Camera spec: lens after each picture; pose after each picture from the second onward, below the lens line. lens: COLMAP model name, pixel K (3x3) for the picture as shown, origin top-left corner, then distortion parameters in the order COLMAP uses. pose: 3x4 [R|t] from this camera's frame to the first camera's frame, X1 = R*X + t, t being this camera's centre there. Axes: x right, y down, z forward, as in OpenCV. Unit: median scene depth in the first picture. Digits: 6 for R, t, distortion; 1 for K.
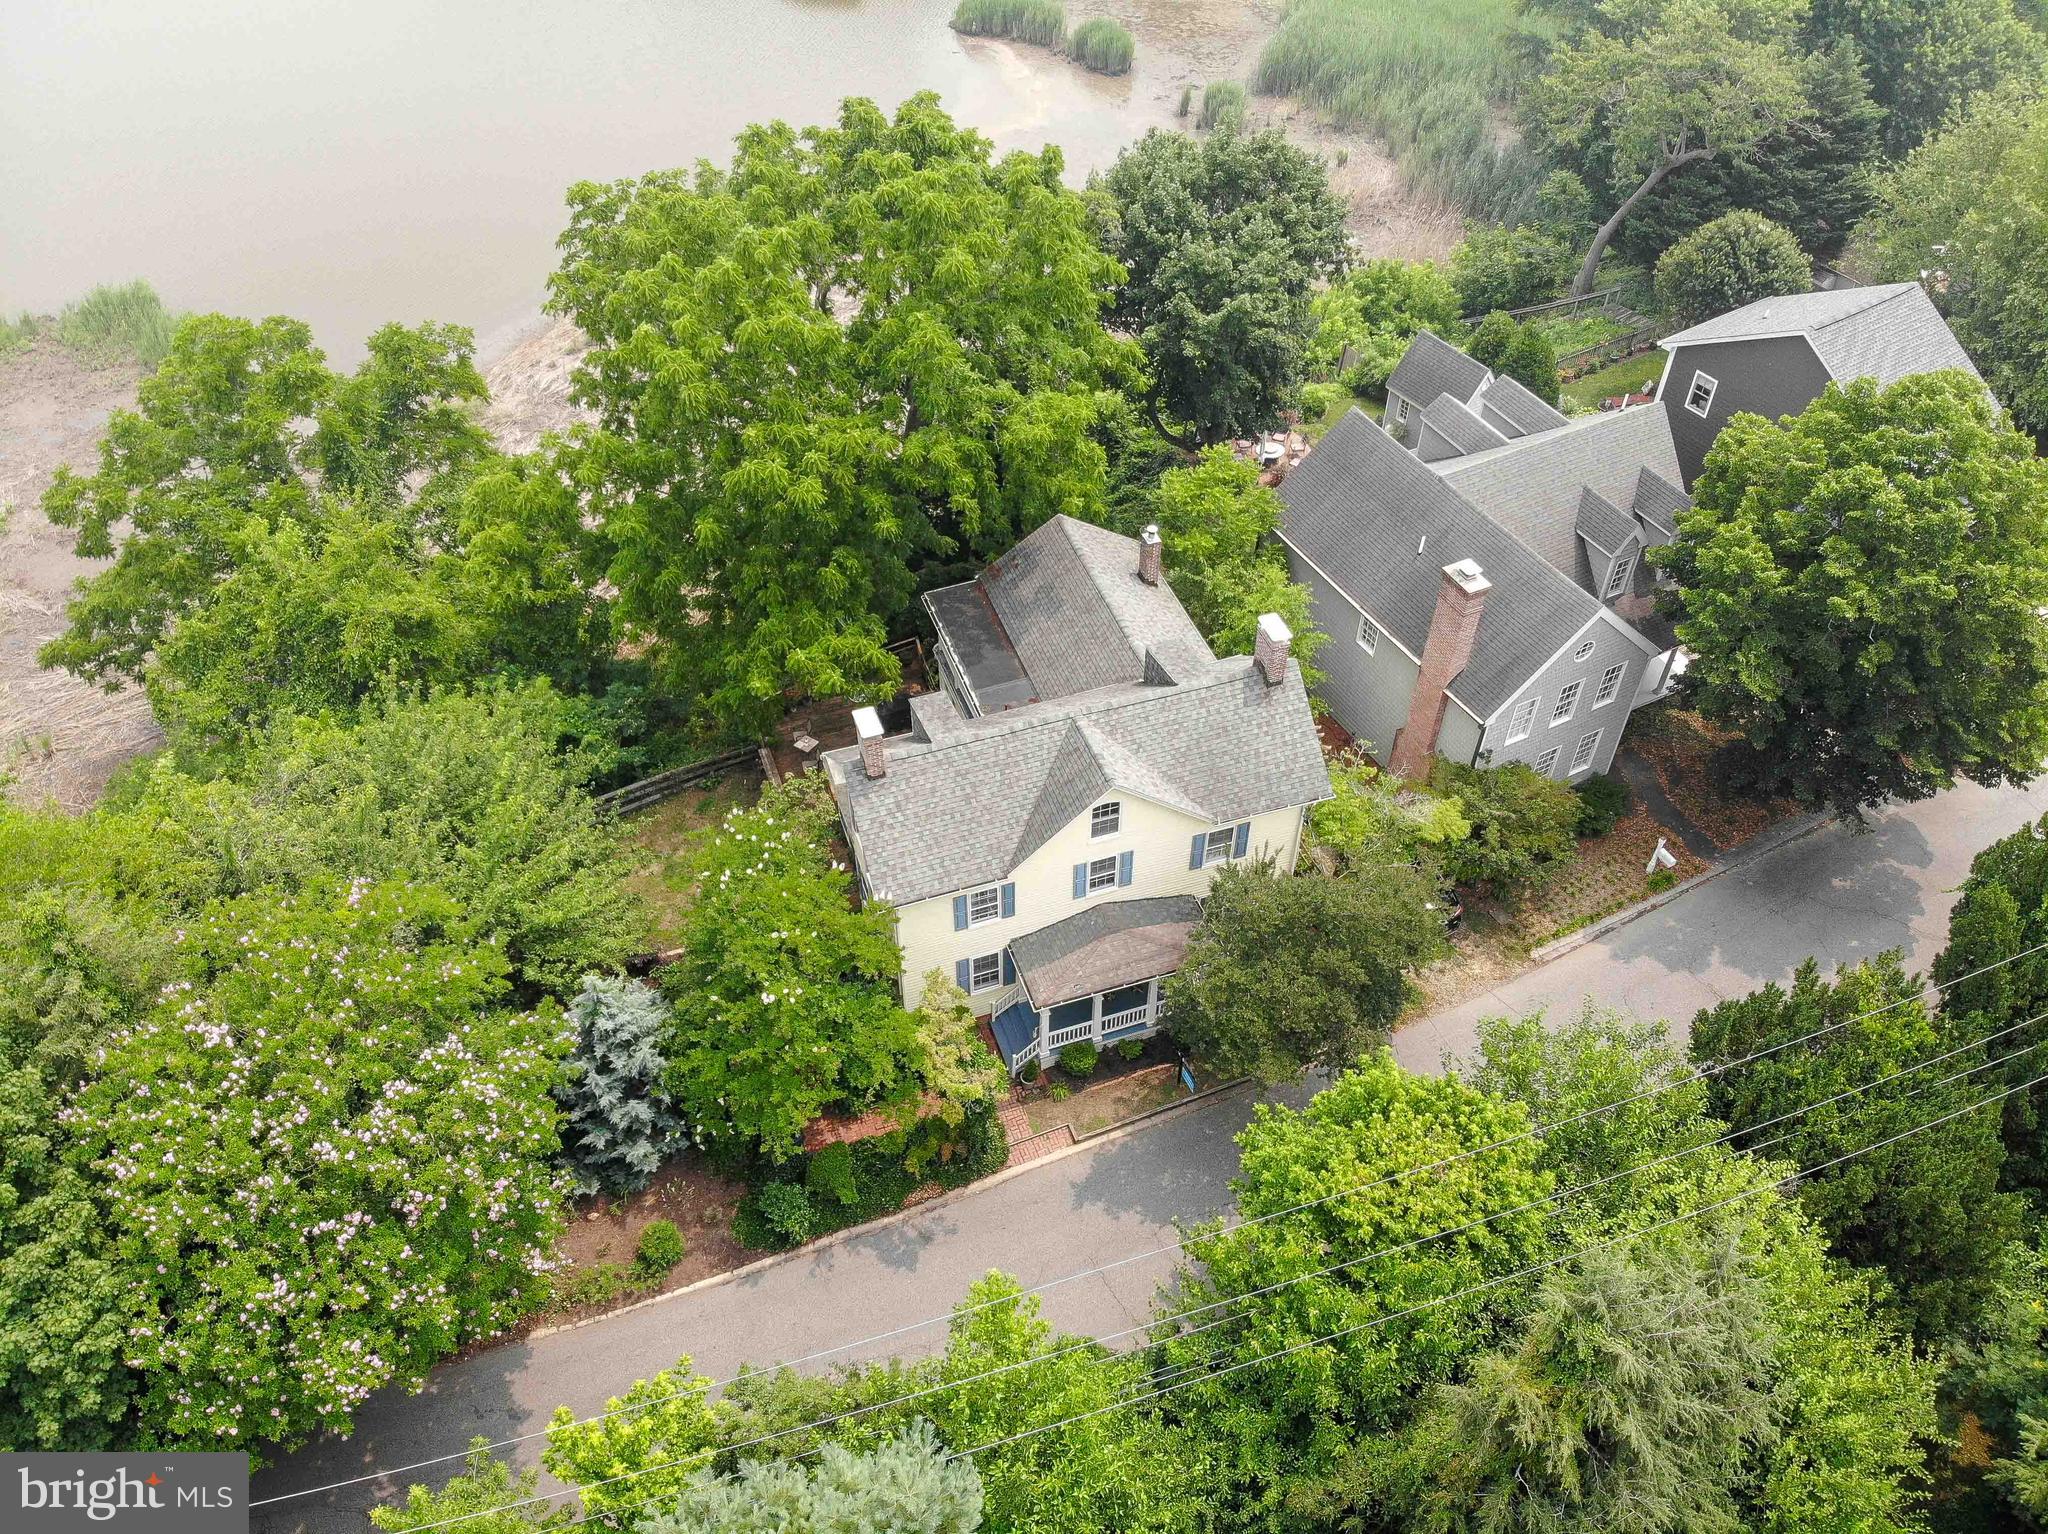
lens RADIAL K [[1497.6, 0, 1011.3], [0, 1497.6, 784.2], [0, 0, 1]] dist [0.016556, -0.117635]
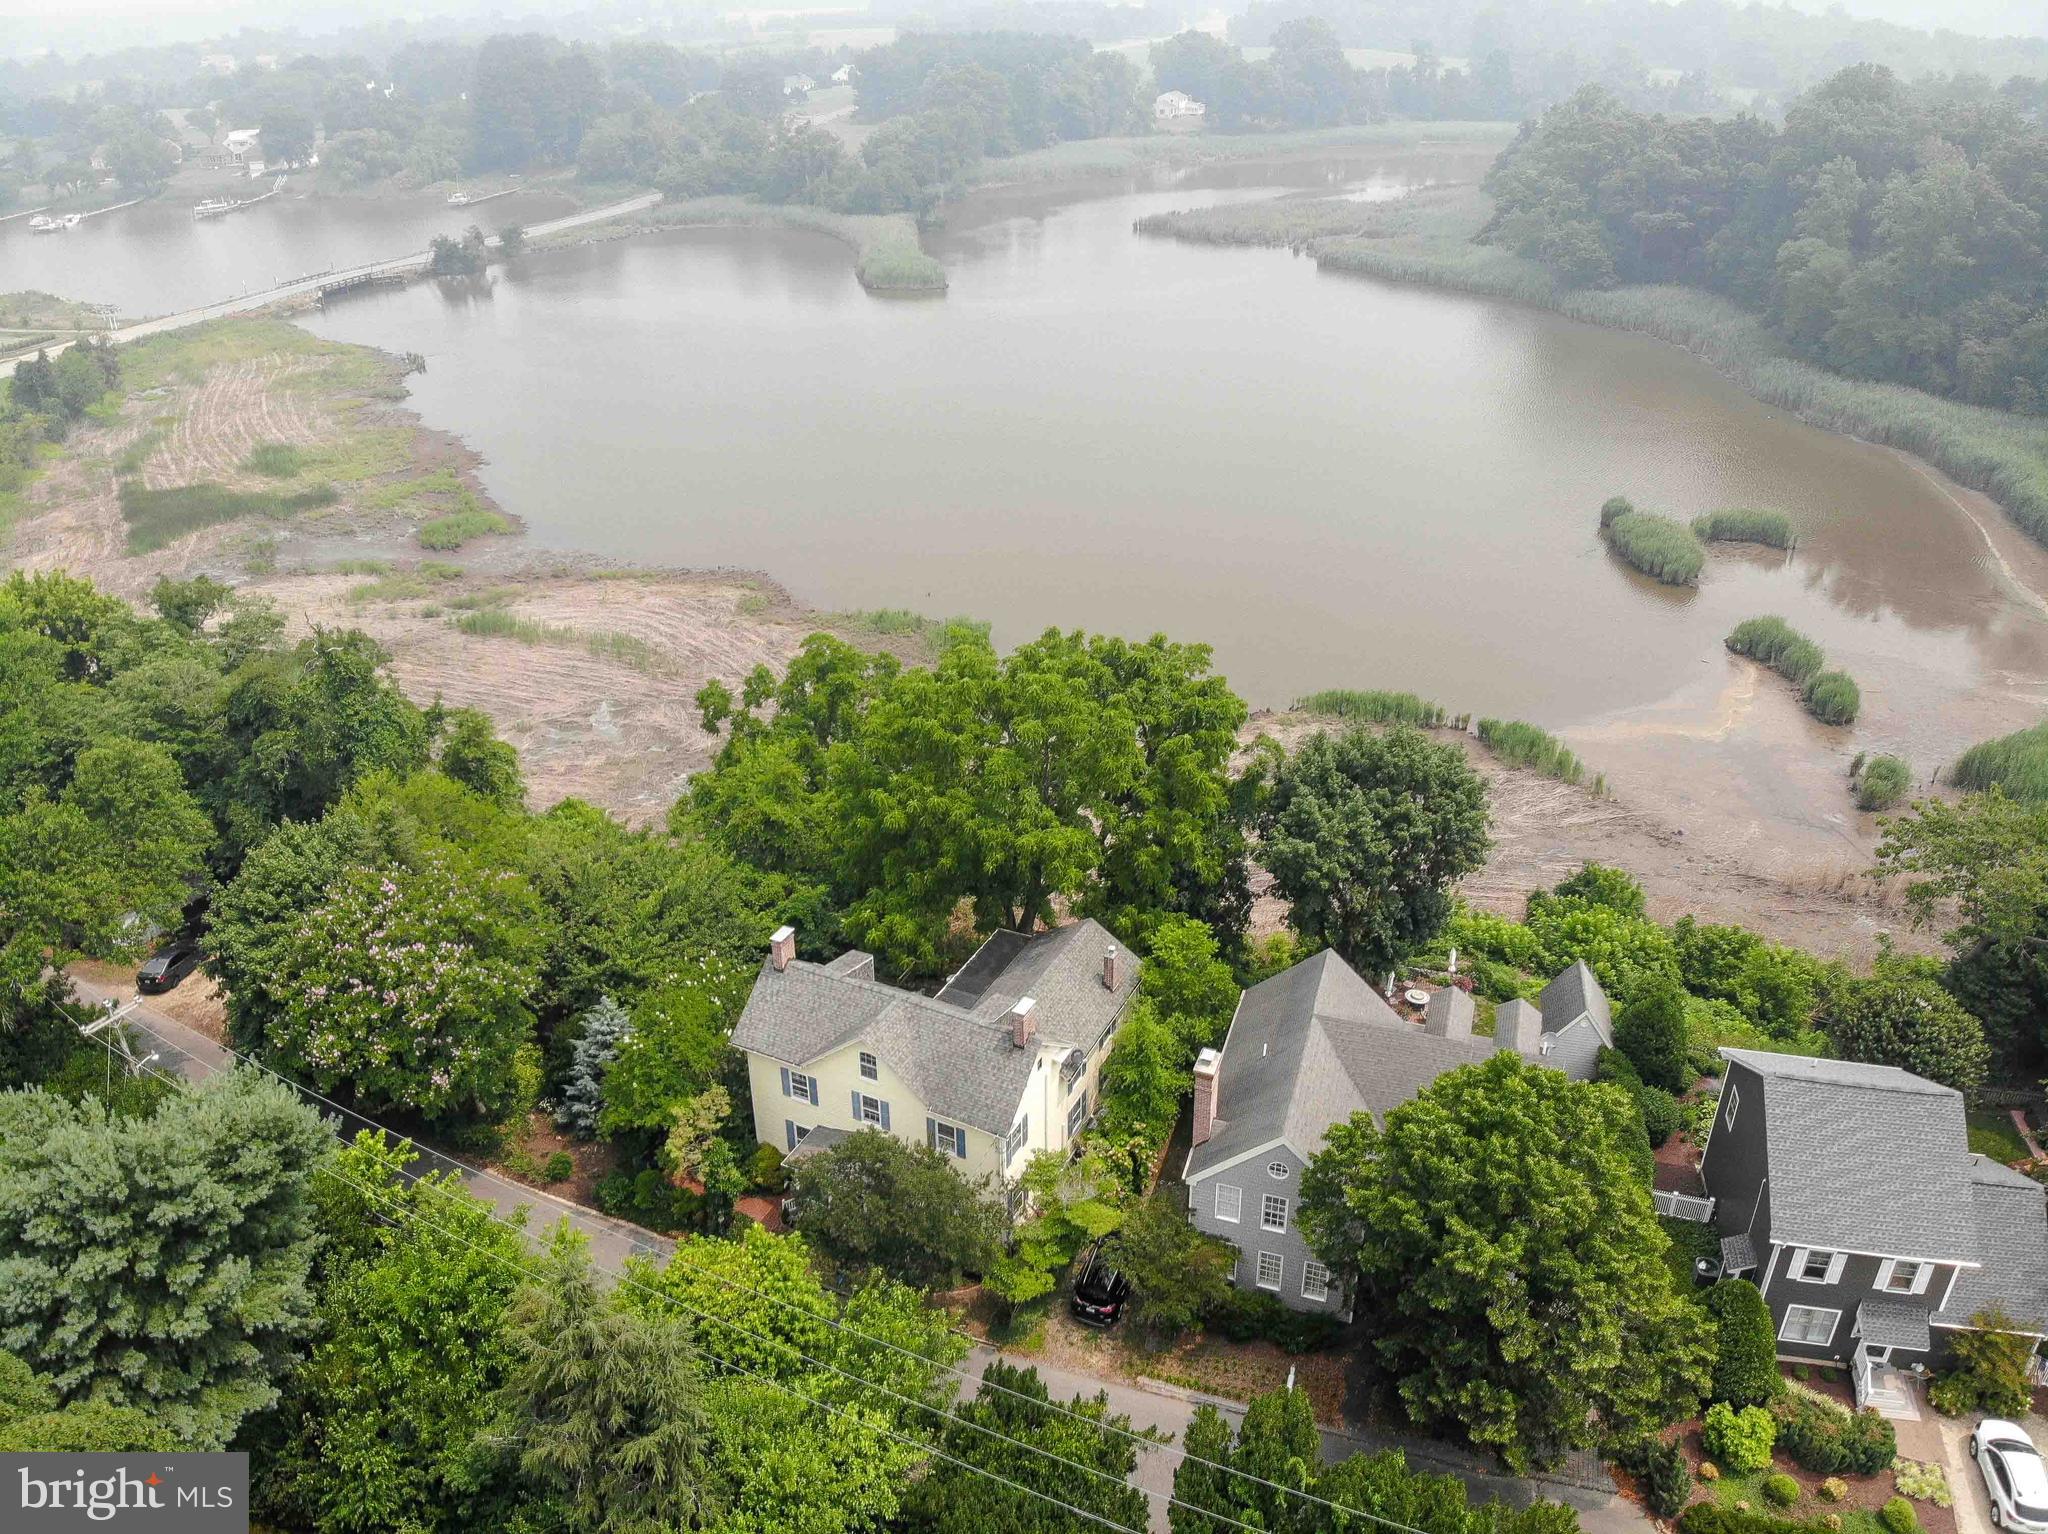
lens RADIAL K [[1497.6, 0, 1026.7], [0, 1497.6, 739.5], [0, 0, 1]] dist [0.016556, -0.117635]
pose [[0.704521, 0.326852, -0.629934, 0.878305], [-0.506110, 0.853637, -0.123111, -0.132839], [0.497496, 0.405551, 0.766829, -0.182642]]
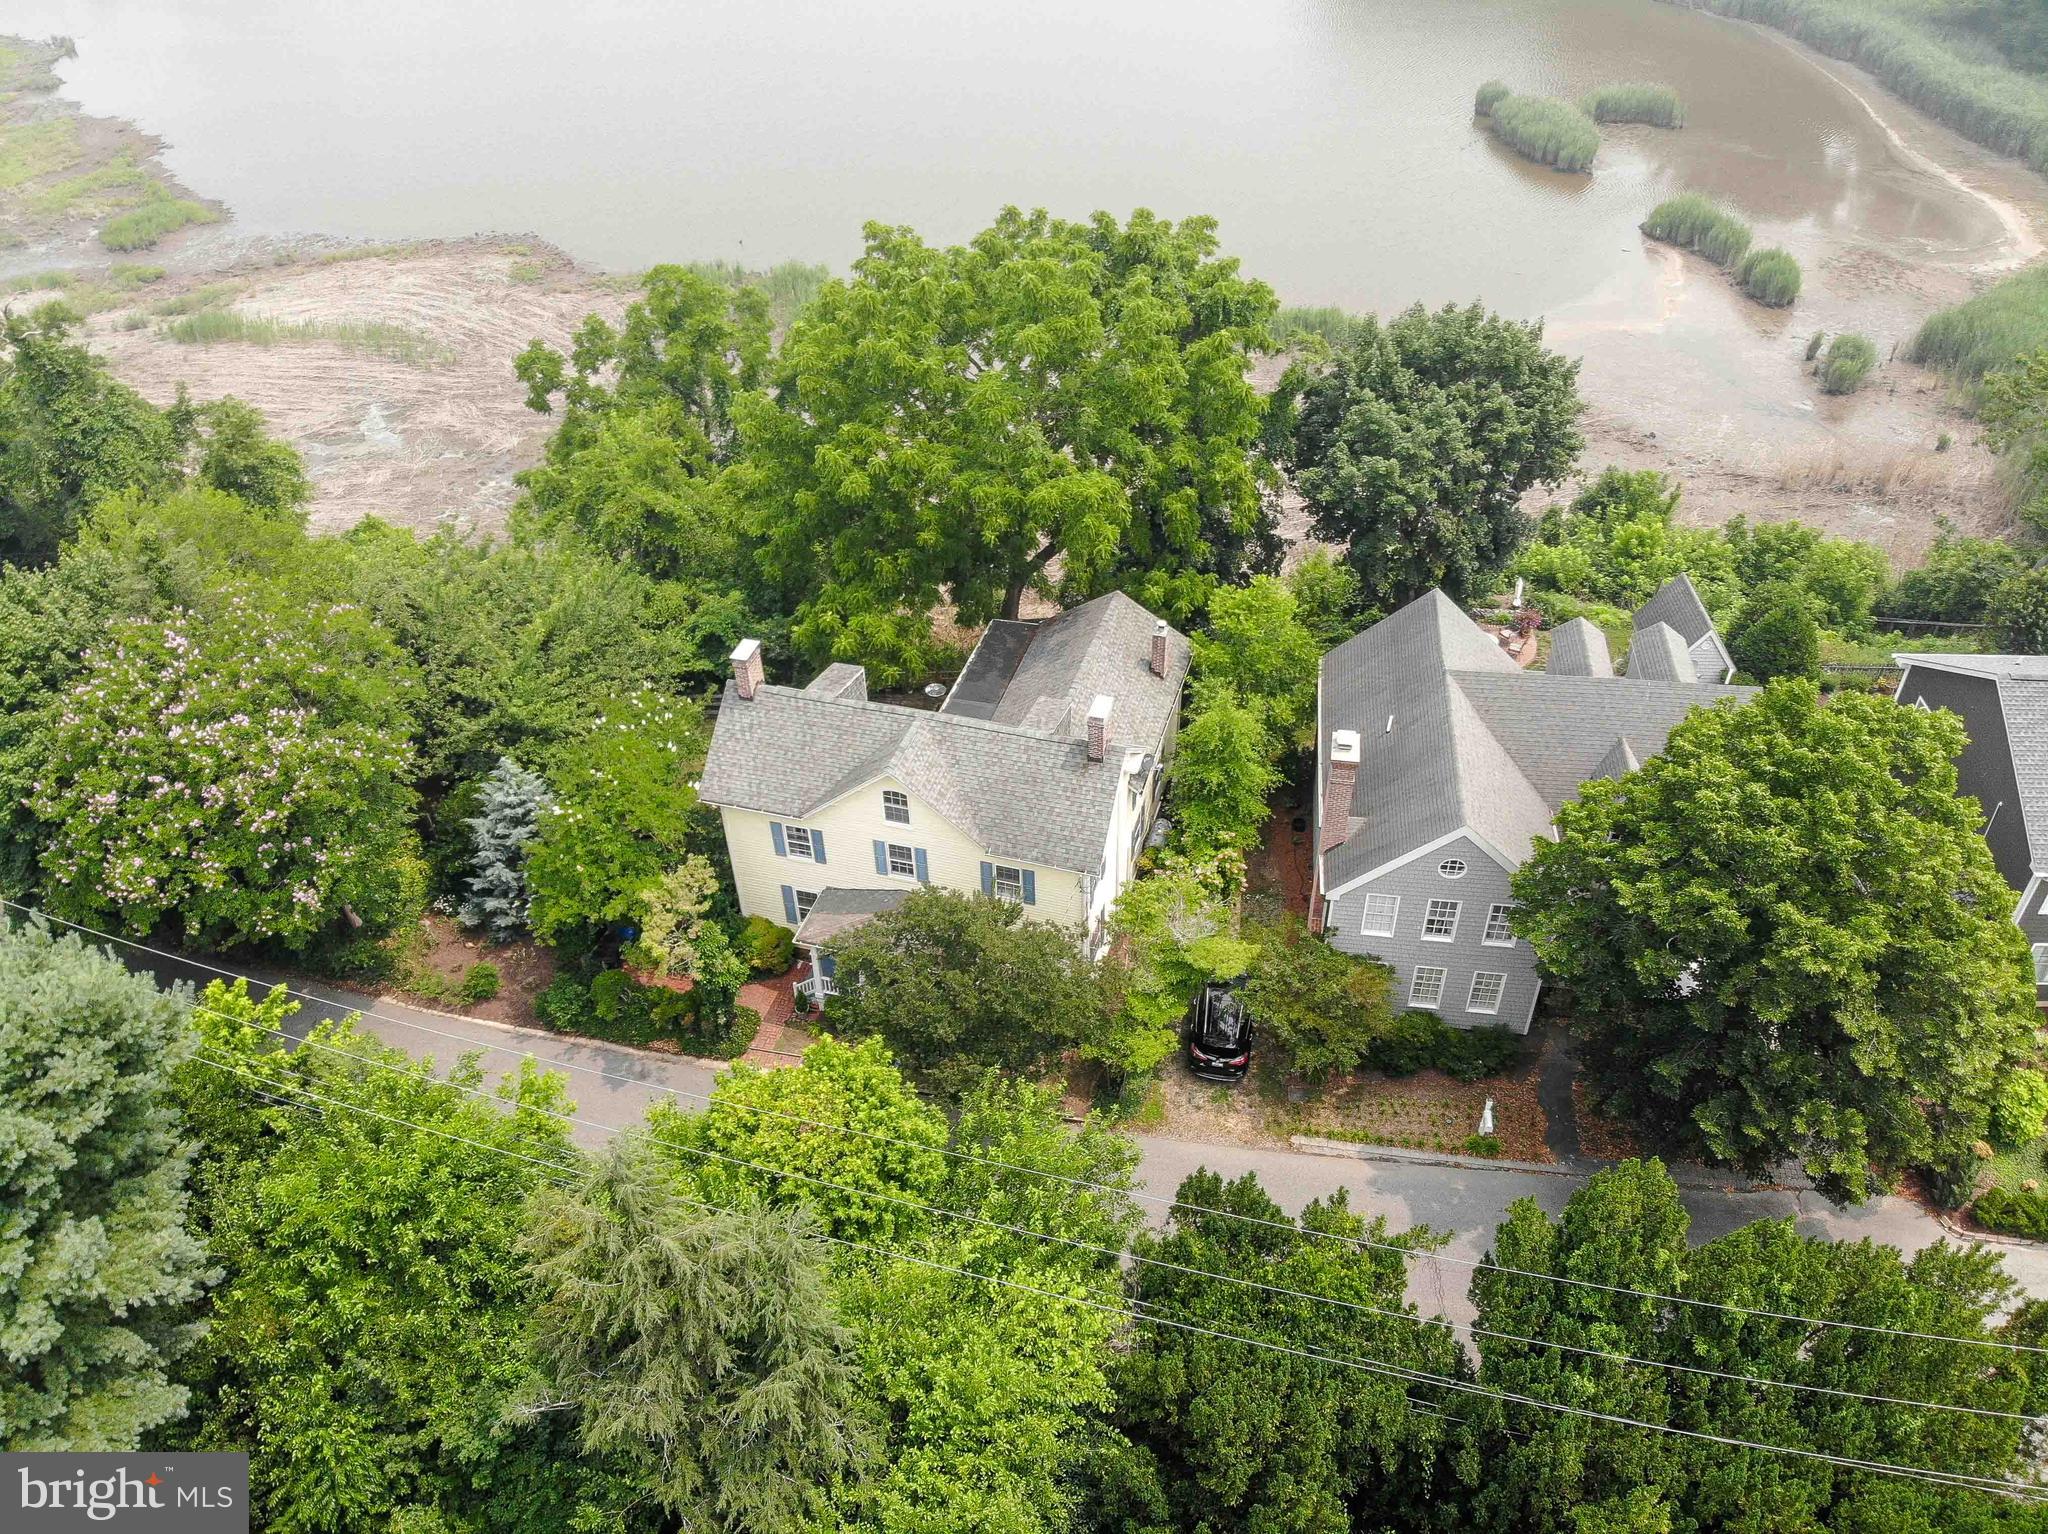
lens RADIAL K [[1497.6, 0, 1020.5], [0, 1497.6, 745.9], [0, 0, 1]] dist [0.016556, -0.117635]
pose [[0.819964, 0.354918, -0.449102, 0.549019], [-0.400279, 0.916369, -0.006632, -0.043002], [0.409189, 0.185204, 0.893456, 0.009871]]
